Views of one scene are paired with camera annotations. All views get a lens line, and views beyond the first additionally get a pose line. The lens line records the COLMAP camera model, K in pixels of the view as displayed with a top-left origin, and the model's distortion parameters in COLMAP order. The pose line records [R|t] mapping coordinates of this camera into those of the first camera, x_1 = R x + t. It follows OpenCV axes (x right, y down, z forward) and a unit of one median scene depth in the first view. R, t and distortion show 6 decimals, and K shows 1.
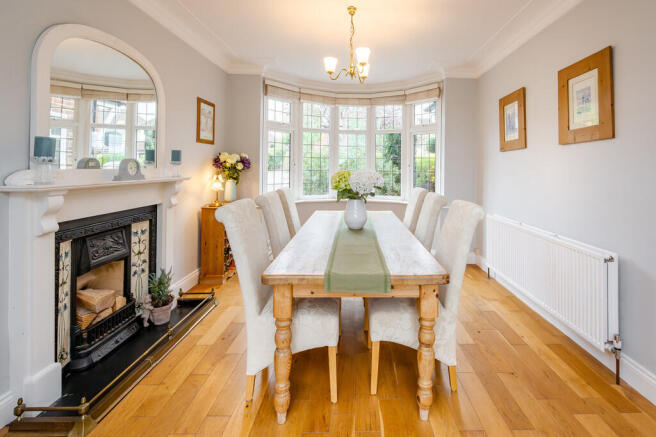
lens RADIAL K [[290.9, 0, 359.6], [0, 290.9, 158.9], [0, 0, 1]] dist [-0.000595, -0.000486]
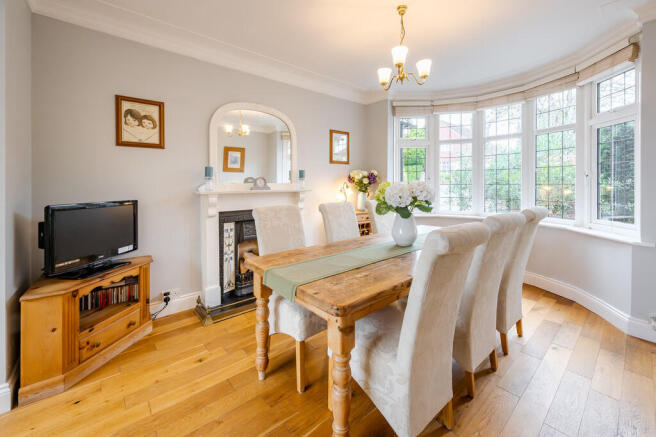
lens RADIAL K [[268.7, 0, 338.6], [0, 268.7, 178.3], [0, 0, 1]] dist [0.000400, -0.000591]
pose [[0.644520, -0.027505, -0.764092, 0.438105], [0.033366, 0.999413, -0.007832, 0.023117], [0.763859, -0.020447, 0.645059, 0.259504]]
